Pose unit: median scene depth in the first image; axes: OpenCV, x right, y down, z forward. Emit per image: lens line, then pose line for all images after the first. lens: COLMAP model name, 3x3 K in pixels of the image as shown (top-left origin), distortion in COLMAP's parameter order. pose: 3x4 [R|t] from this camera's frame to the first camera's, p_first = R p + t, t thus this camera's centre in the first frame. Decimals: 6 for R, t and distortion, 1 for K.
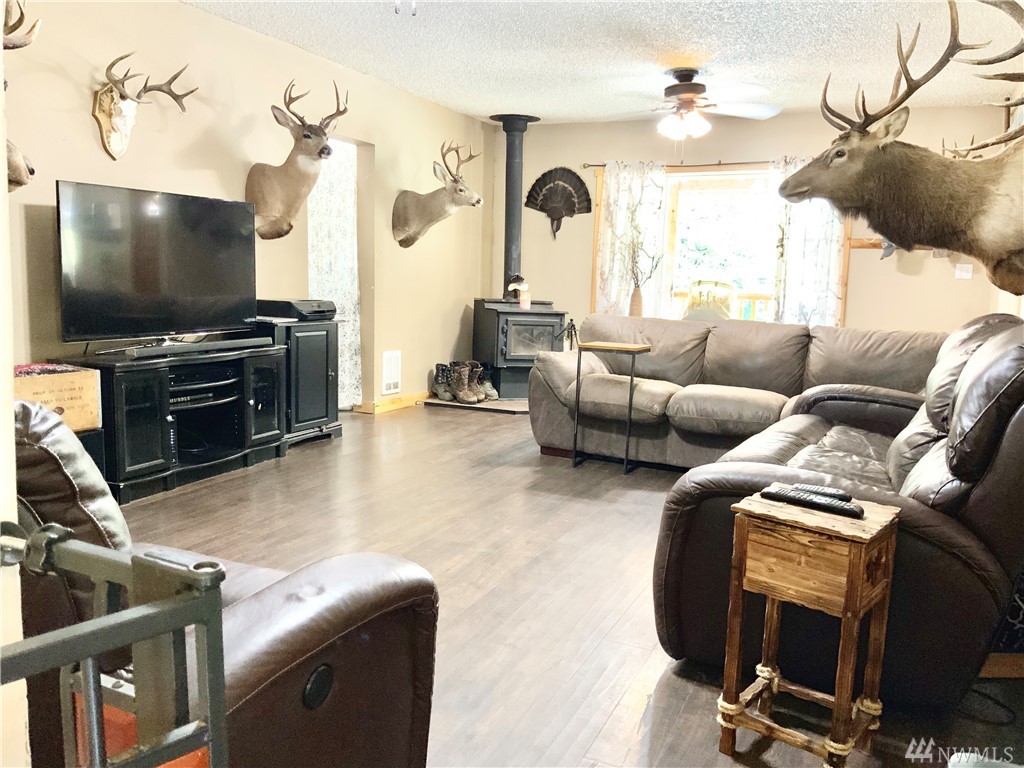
lens RADIAL K [[837.4, 0, 512.4], [0, 837.4, 384.6], [0, 0, 1]] dist [-0.012026, -0.017995]
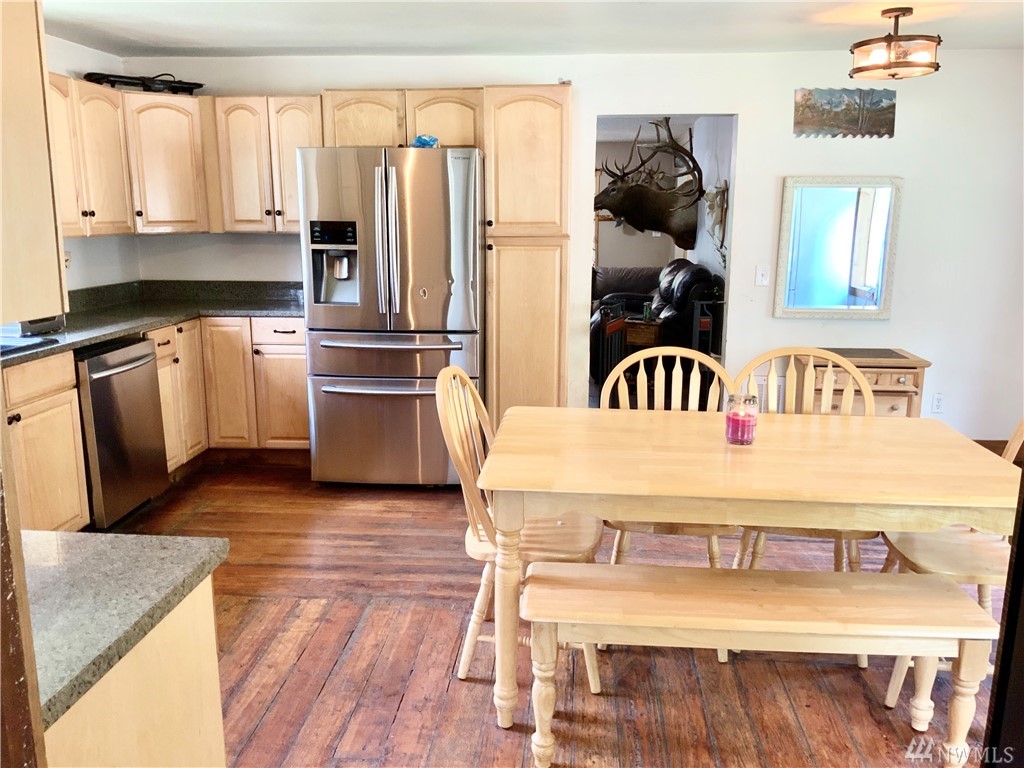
lens RADIAL K [[837.4, 0, 510.4], [0, 837.4, 387.9], [0, 0, 1]] dist [-0.012026, -0.017995]
pose [[0.937512, -0.089446, 0.336261, -0.675988], [0.065180, 0.994433, 0.082796, 0.049861], [-0.341795, -0.055705, 0.938122, -1.051930]]
